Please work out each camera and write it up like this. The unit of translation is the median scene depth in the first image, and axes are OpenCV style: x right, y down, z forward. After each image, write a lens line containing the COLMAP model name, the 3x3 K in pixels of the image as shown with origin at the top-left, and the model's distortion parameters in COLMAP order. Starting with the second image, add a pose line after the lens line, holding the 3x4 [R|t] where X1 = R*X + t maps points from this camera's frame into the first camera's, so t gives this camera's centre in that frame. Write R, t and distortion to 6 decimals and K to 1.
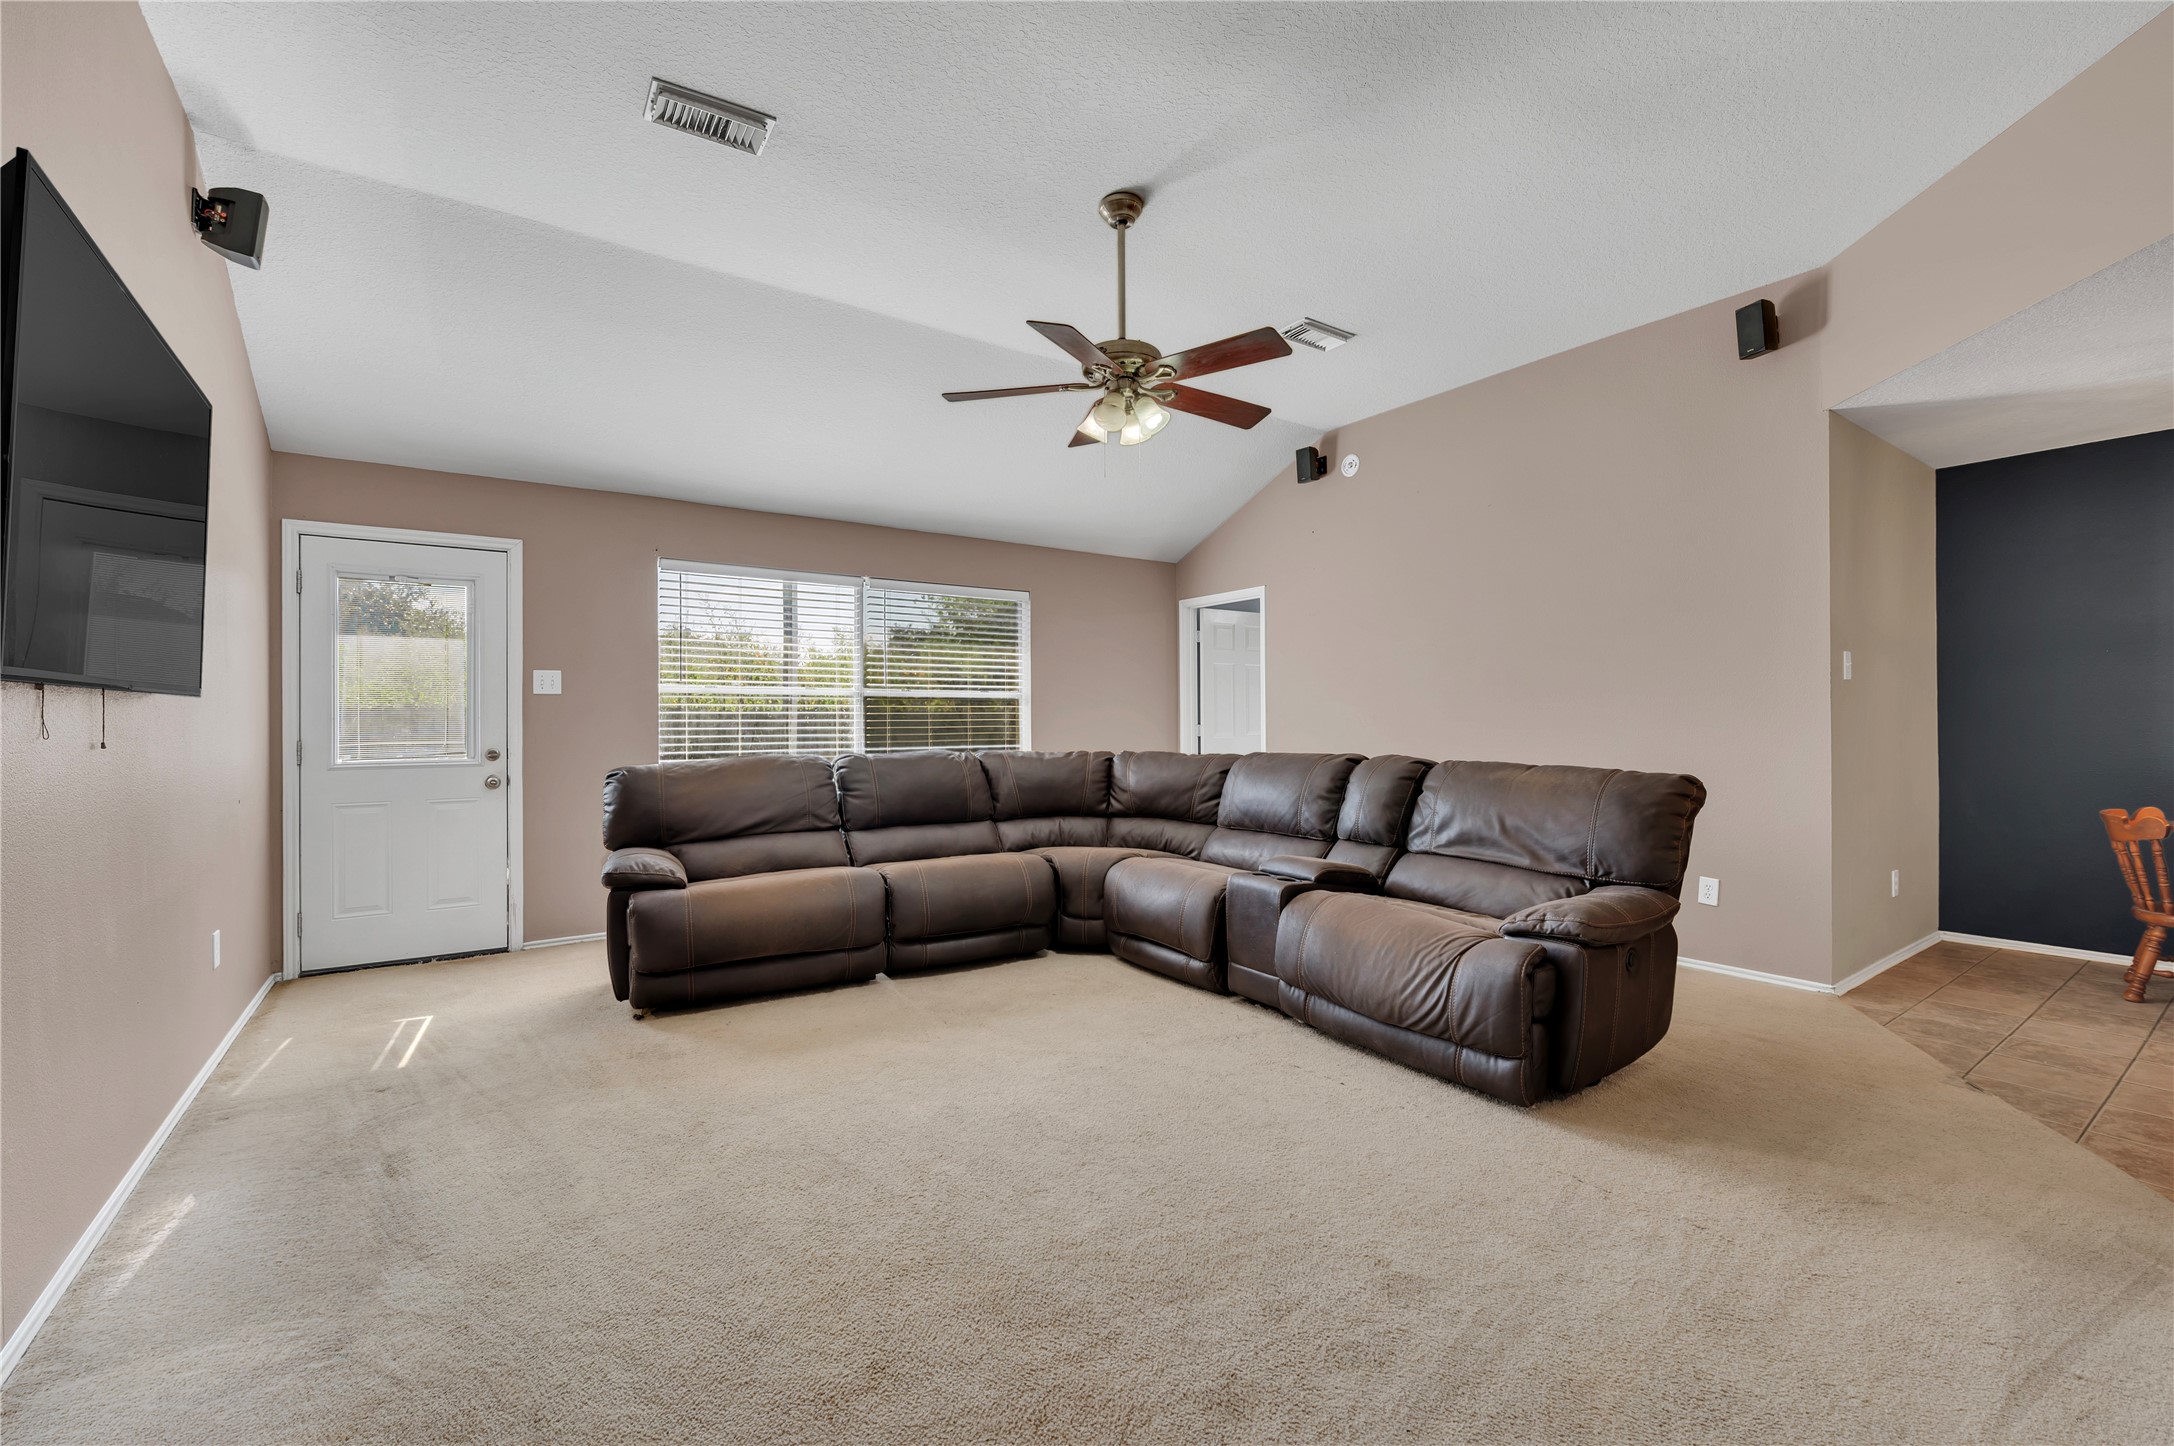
lens RADIAL K [[937.3, 0, 1132.0], [0, 937.3, 711.2], [0, 0, 1]] dist [-0.004499, 0.000152]
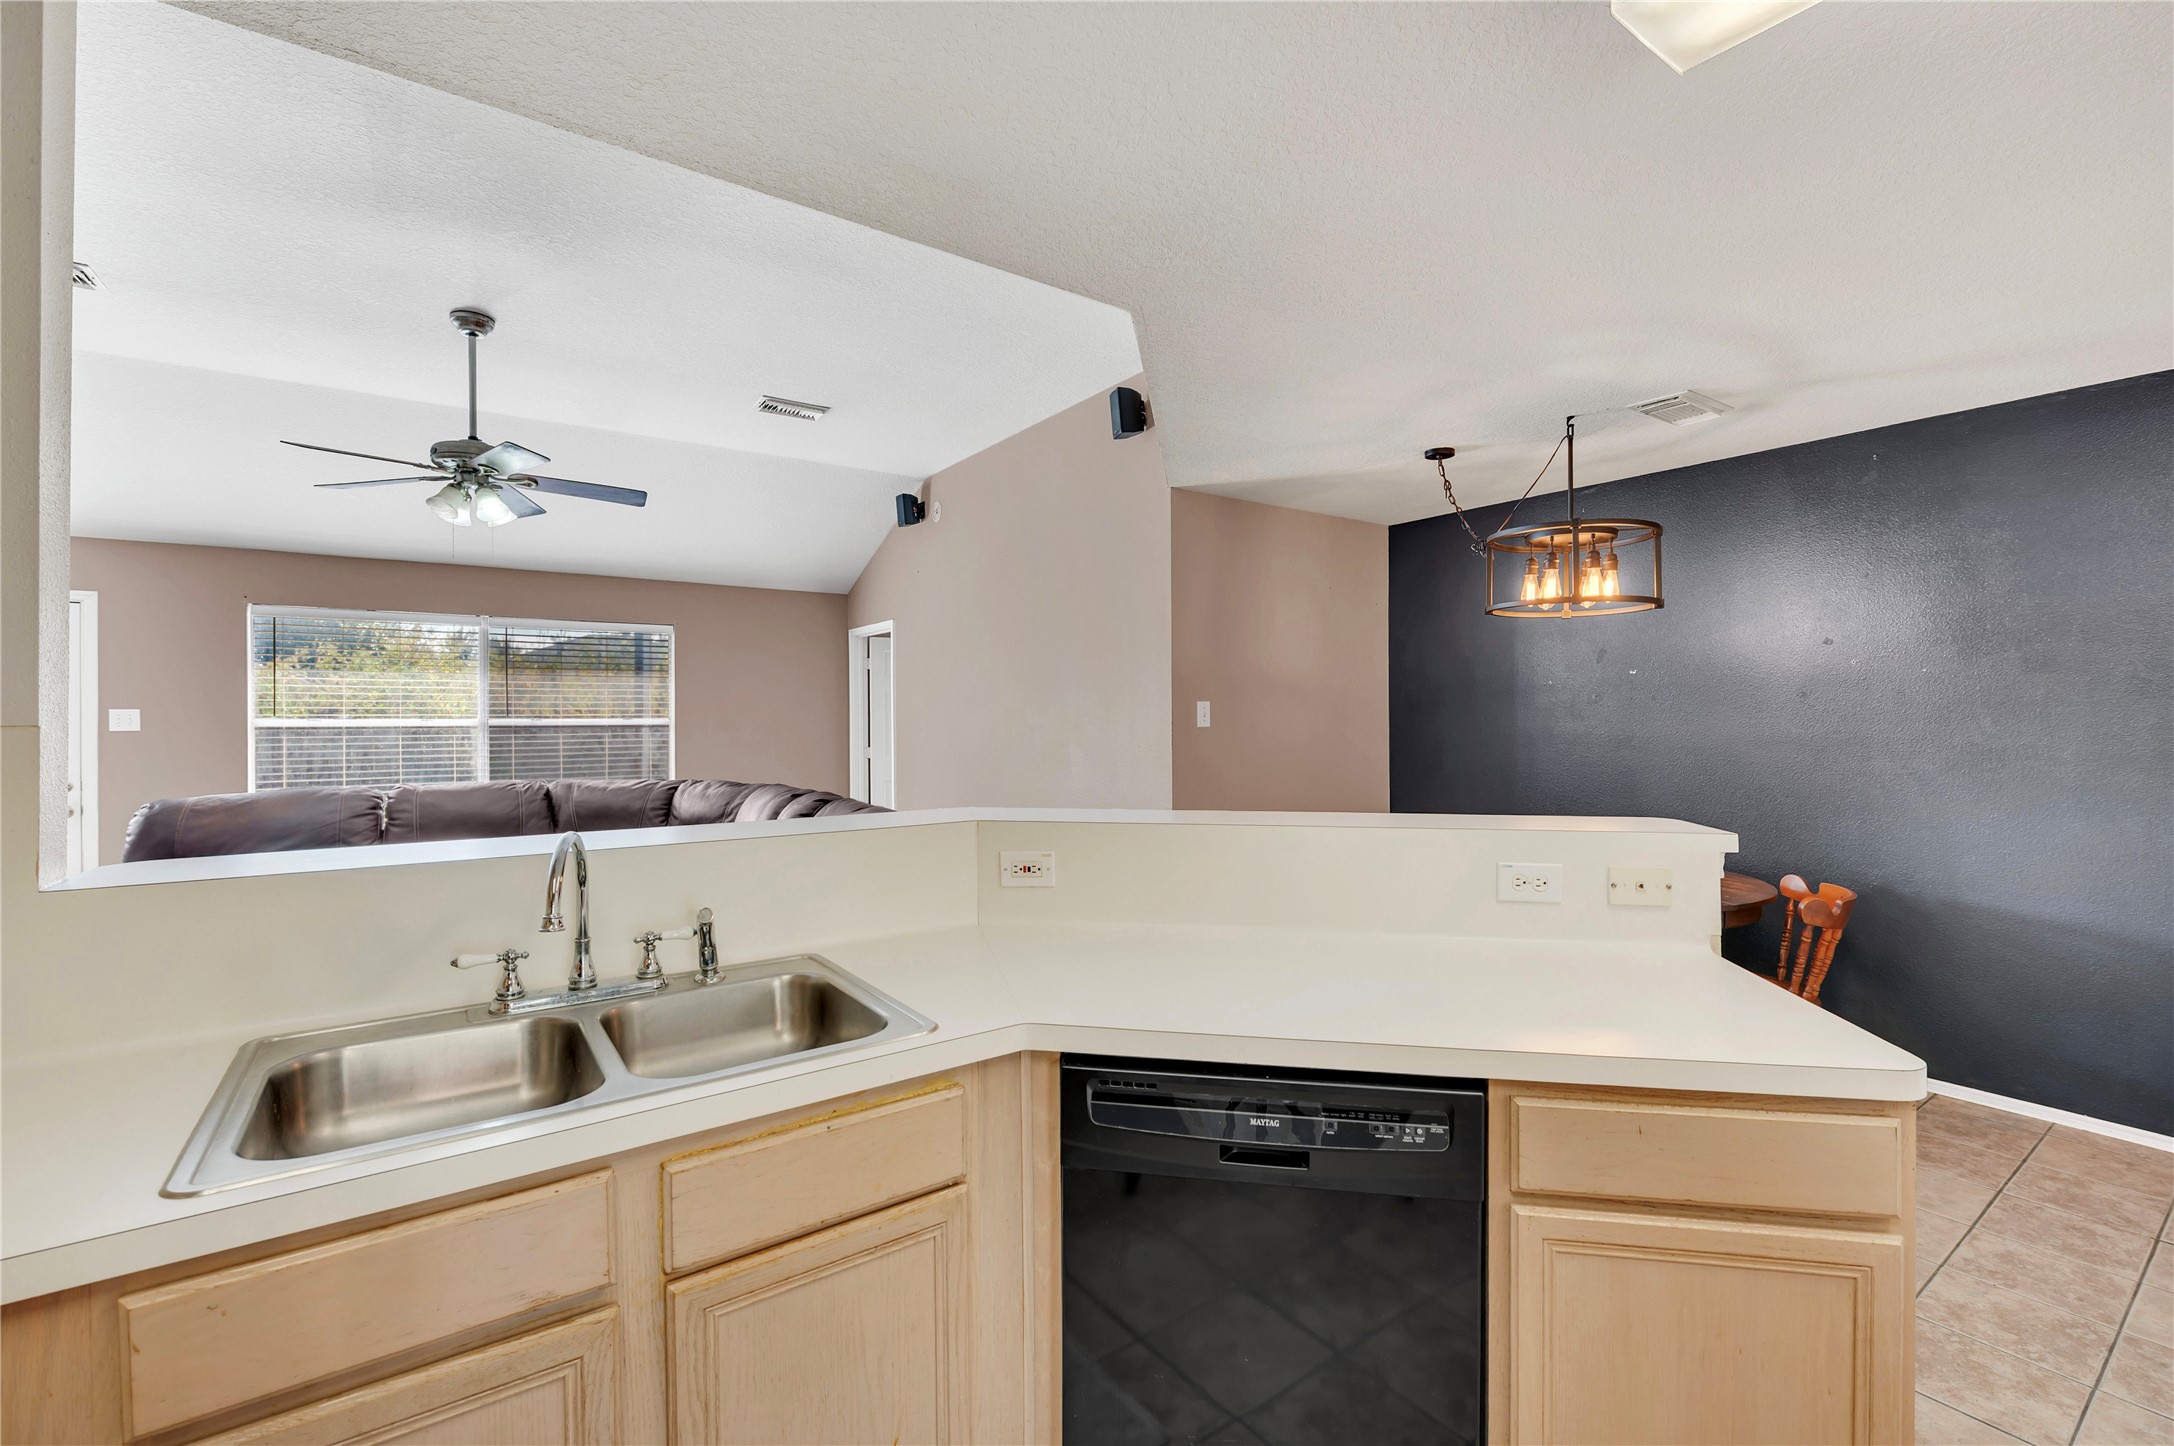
lens RADIAL K [[937.3, 0, 1089.6], [0, 937.3, 709.9], [0, 0, 1]] dist [-0.004499, 0.000152]
pose [[0.999981, 0.000338, 0.006210, 0.484955], [-0.000339, 1.000000, 0.000143, -0.042371], [-0.006210, -0.000145, 0.999981, -0.098086]]
